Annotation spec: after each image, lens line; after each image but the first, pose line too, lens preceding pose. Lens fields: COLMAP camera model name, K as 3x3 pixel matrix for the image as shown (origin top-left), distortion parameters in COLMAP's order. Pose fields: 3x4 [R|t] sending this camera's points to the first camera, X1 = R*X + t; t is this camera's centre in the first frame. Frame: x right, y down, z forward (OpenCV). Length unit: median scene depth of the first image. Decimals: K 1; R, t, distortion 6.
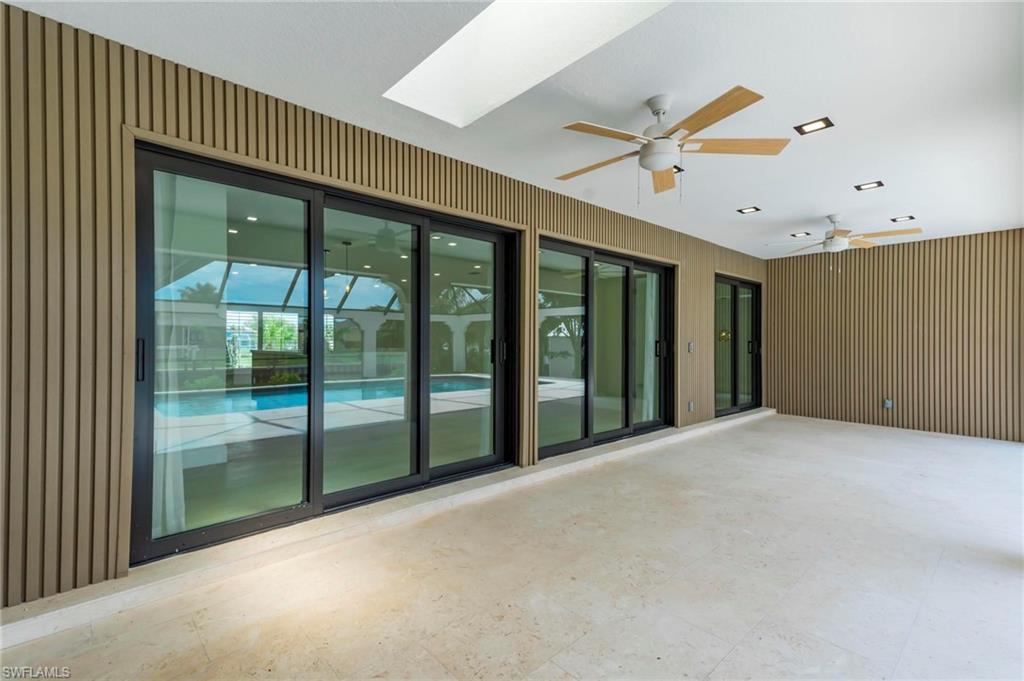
lens RADIAL K [[468.3, 0, 509.5], [0, 468.3, 343.1], [0, 0, 1]] dist [0.021896, 0.000221]
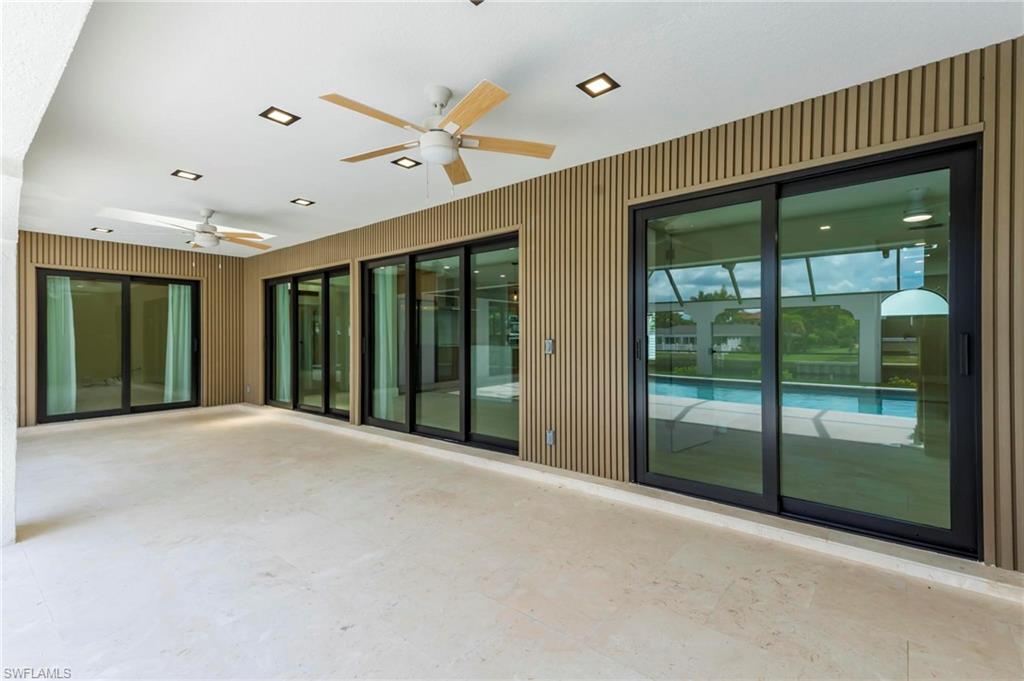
lens RADIAL K [[468.3, 0, 503.6], [0, 468.3, 333.2], [0, 0, 1]] dist [0.021896, 0.000221]
pose [[0.116893, -0.000391, -0.993144, 0.456806], [-0.003924, 0.999992, -0.000856, -0.007506], [0.993137, 0.003997, 0.116891, 0.377128]]
